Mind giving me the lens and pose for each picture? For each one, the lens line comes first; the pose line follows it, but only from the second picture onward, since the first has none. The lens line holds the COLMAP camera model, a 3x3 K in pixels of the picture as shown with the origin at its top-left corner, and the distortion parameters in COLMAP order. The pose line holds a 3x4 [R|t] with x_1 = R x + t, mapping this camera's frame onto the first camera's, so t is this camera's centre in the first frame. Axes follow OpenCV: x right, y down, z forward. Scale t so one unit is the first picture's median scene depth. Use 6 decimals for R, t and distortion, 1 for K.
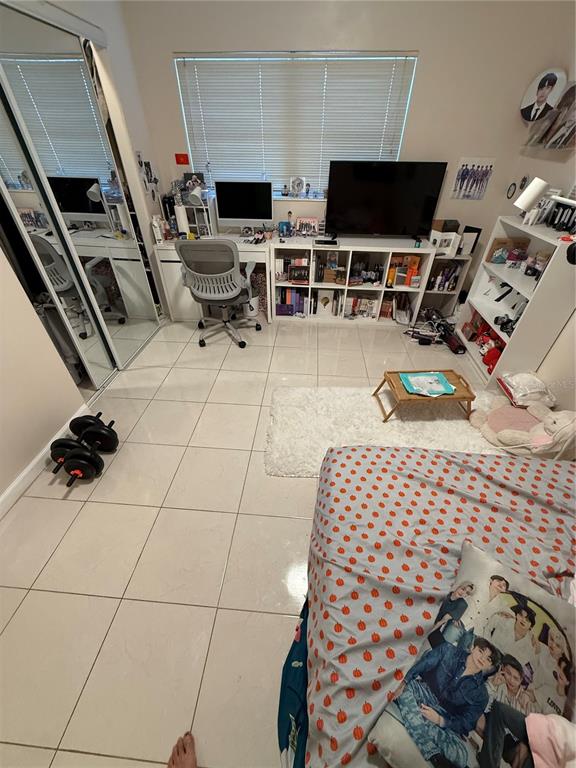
lens RADIAL K [[305.7, 0, 288.4], [0, 305.7, 383.2], [0, 0, 1]] dist [0.000806, -0.000526]
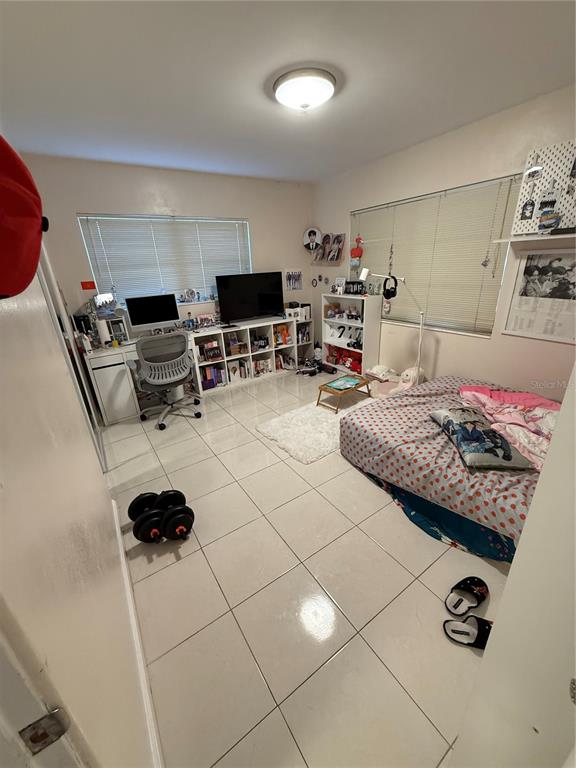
lens RADIAL K [[305.7, 0, 288.3], [0, 305.7, 383.2], [0, 0, 1]] dist [0.000806, -0.000526]
pose [[0.781746, -0.271096, 0.561588, -0.514166], [0.429443, 0.887025, -0.169603, 0.110649], [-0.452164, 0.373756, 0.809848, -0.132563]]
